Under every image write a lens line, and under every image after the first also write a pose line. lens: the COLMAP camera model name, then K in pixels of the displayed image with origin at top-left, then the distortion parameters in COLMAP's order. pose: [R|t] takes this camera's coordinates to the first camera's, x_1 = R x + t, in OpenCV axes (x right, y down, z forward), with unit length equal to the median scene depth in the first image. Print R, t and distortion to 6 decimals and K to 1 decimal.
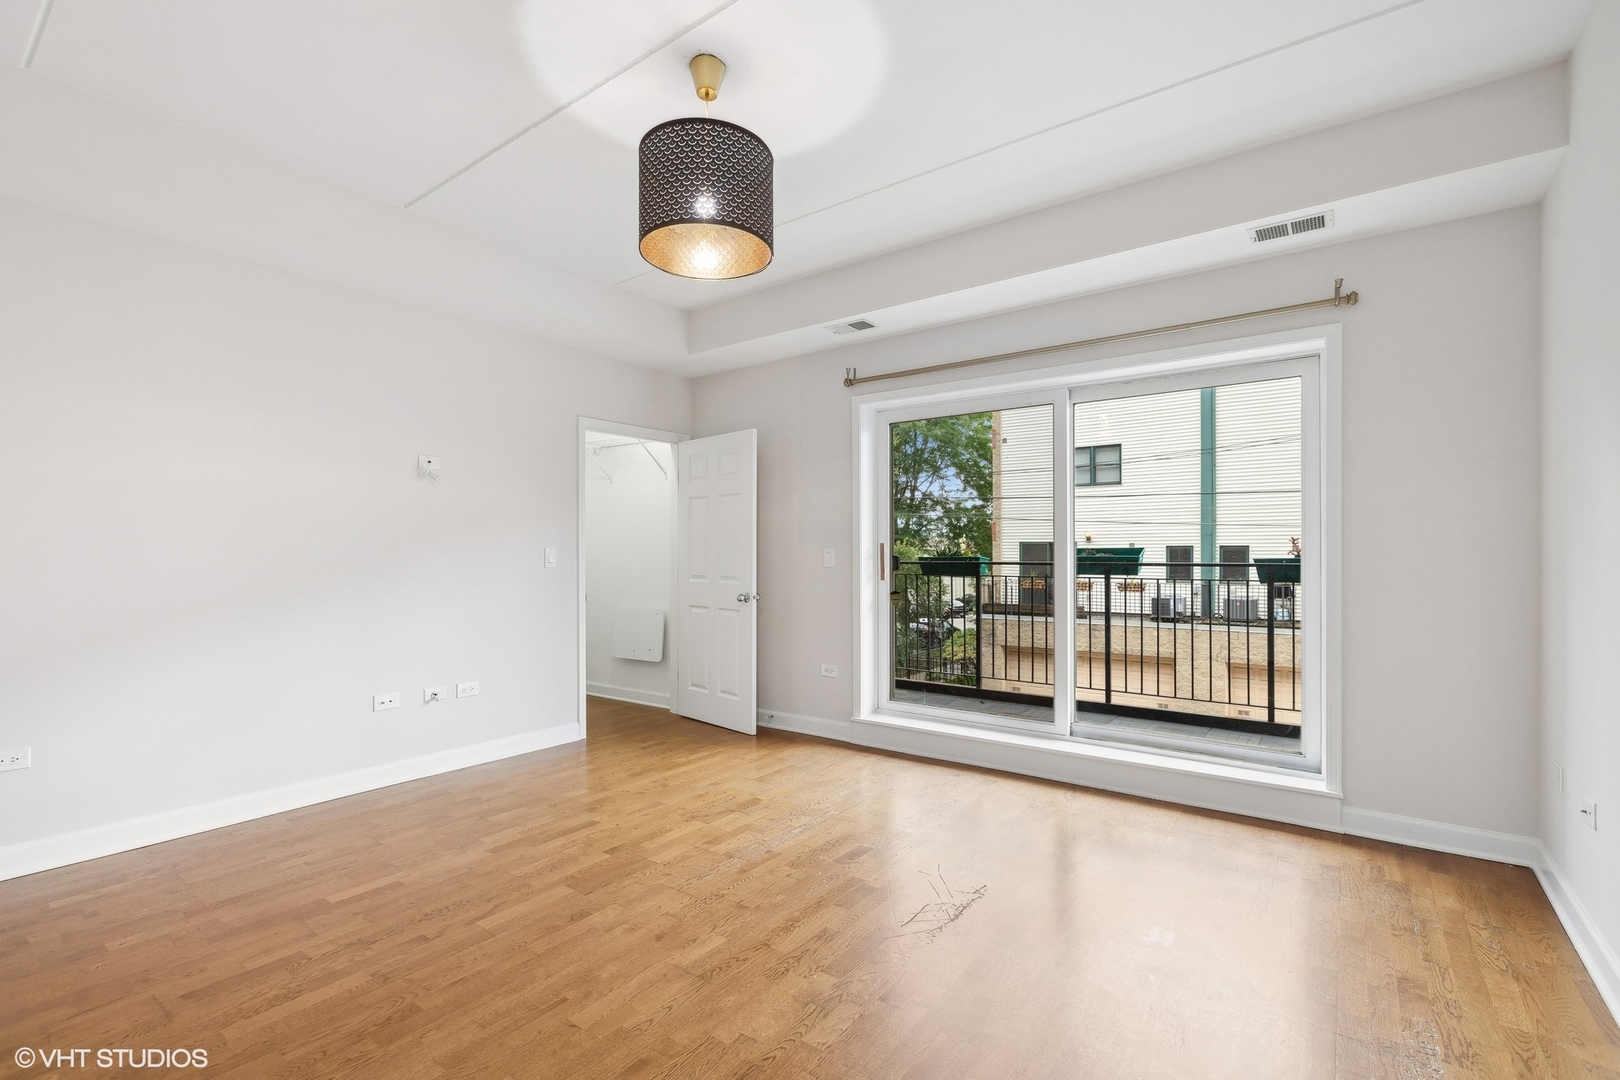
lens RADIAL K [[728.2, 0, 804.1], [0, 728.2, 547.8], [0, 0, 1]] dist [0.000244, -0.000747]
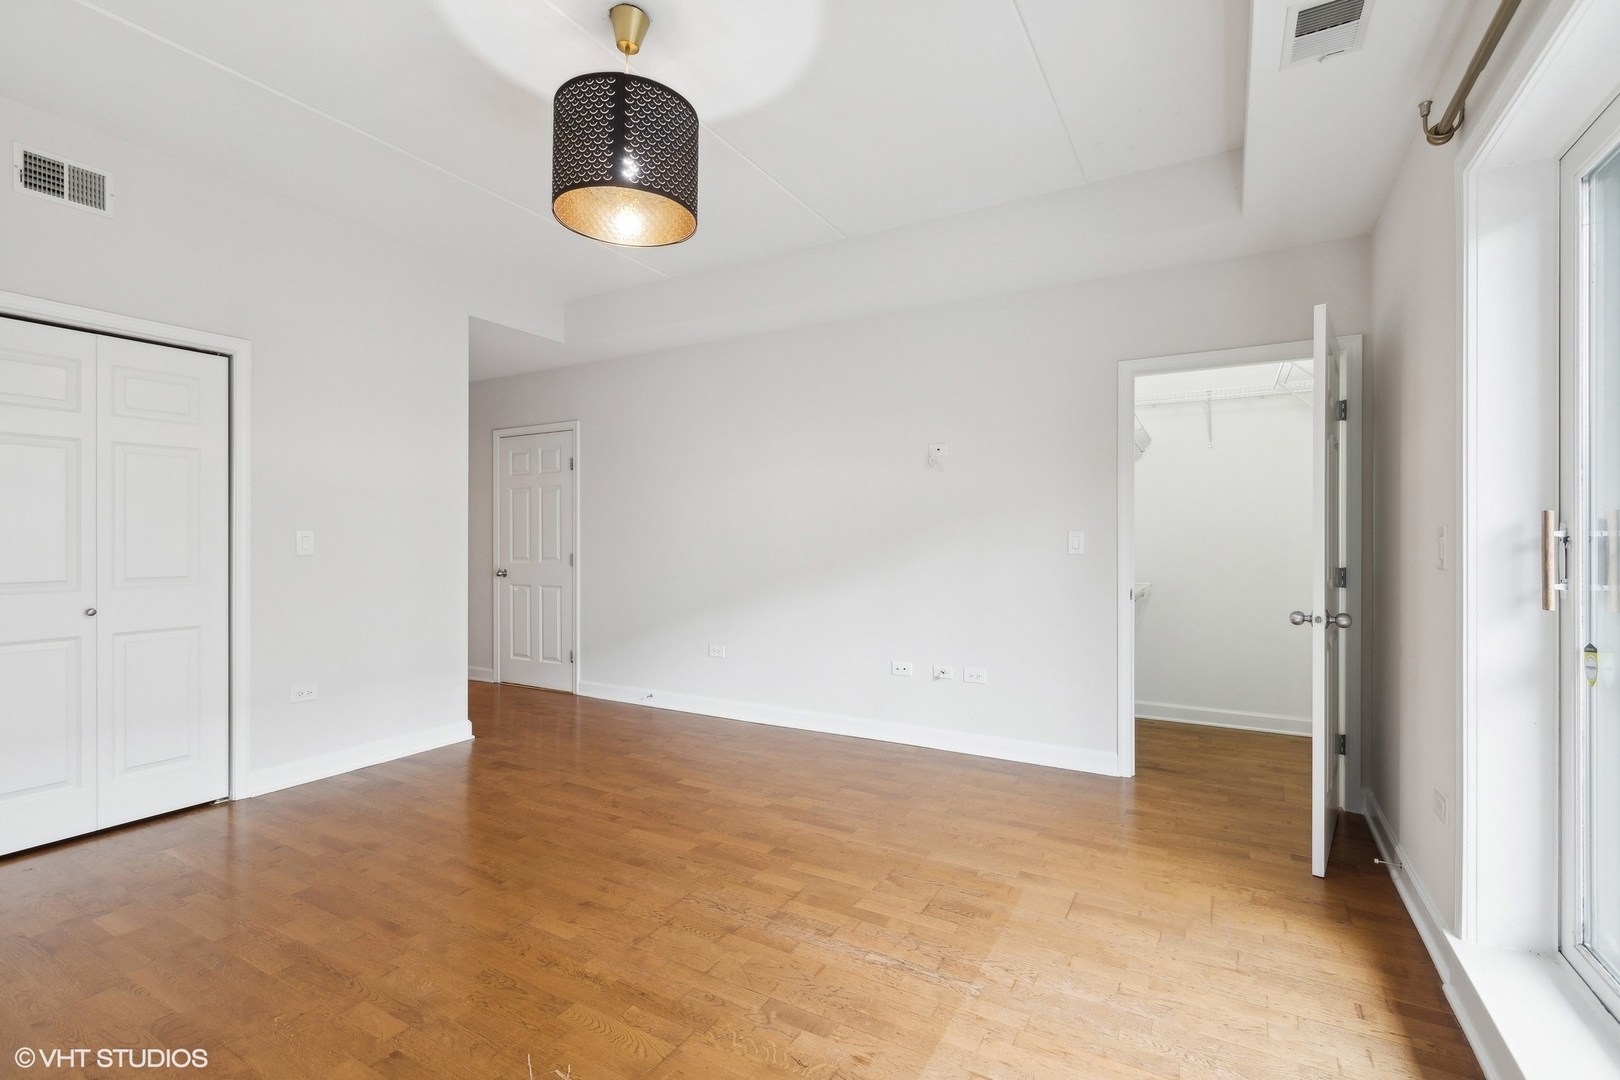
lens RADIAL K [[728.2, 0, 802.5], [0, 728.2, 538.9], [0, 0, 1]] dist [0.000244, -0.000747]
pose [[0.124704, 0.004741, -0.992183, 0.668821], [0.009700, 0.999935, 0.005997, 0.001865], [0.992147, -0.010373, 0.124650, 0.895592]]
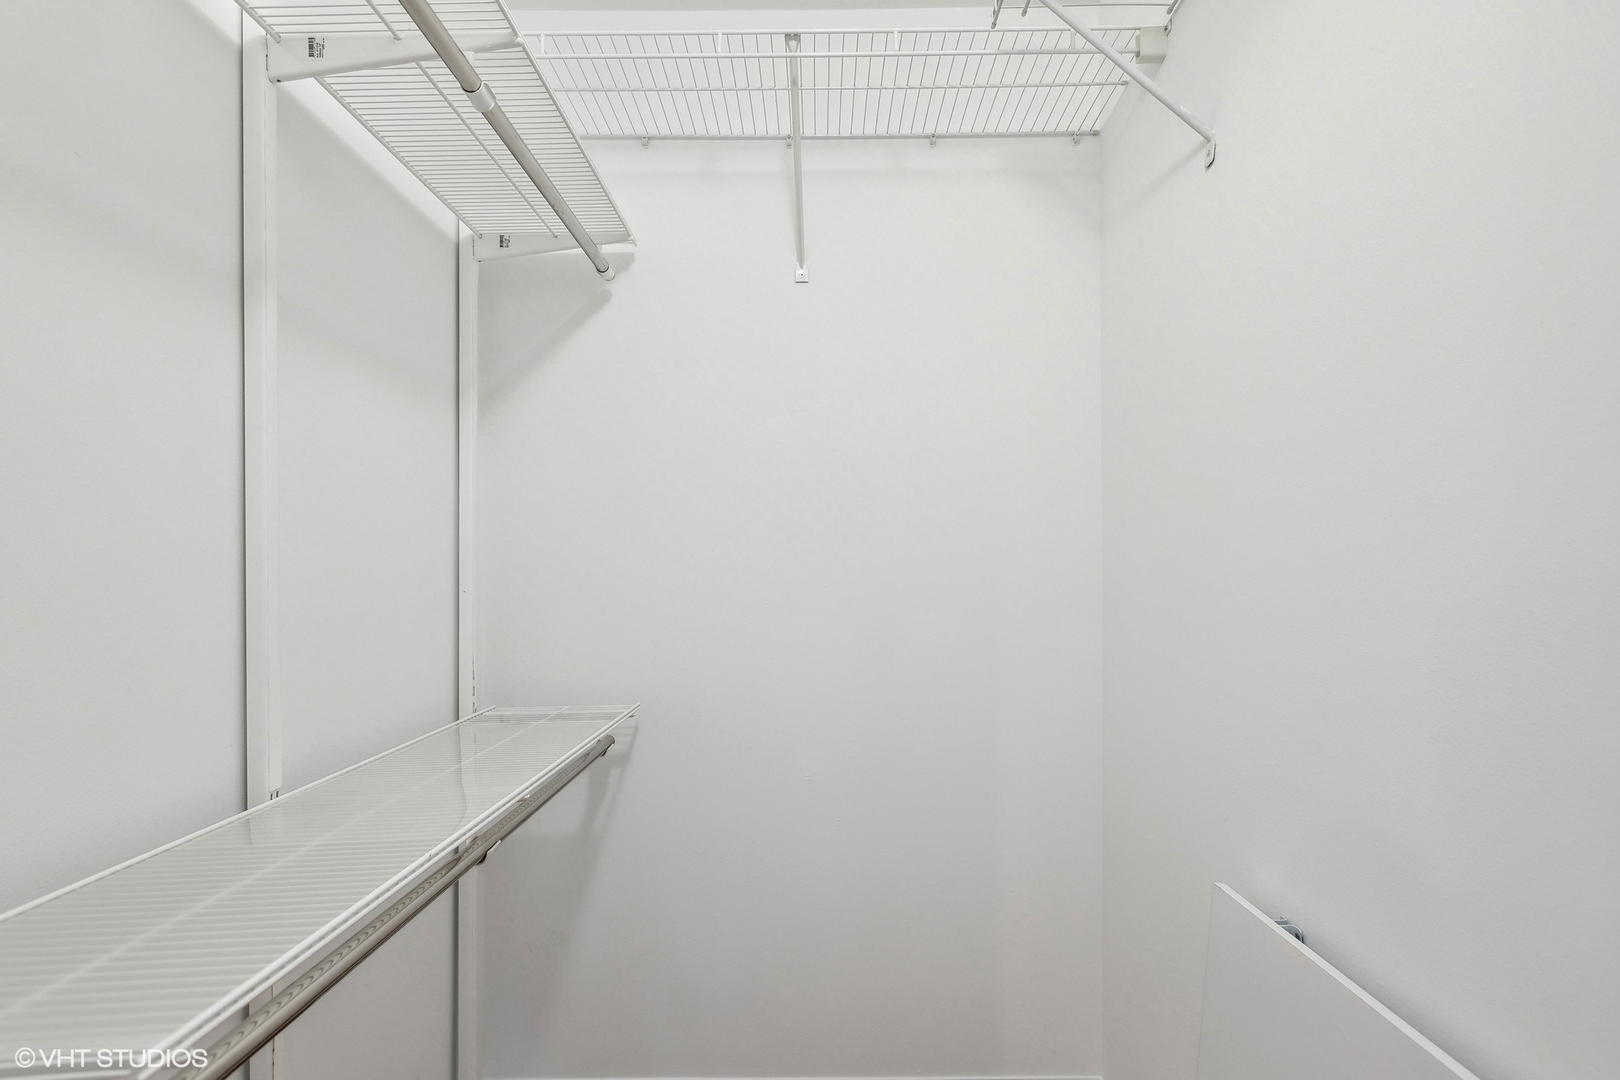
lens RADIAL K [[728.2, 0, 809.0], [0, 728.2, 540.7], [0, 0, 1]] dist [0.000244, -0.000747]
pose [[0.590622, -0.003189, -0.806942, -0.103236], [0.011112, 0.999930, 0.004181, 0.004314], [0.806872, -0.011436, 0.590616, 1.471962]]
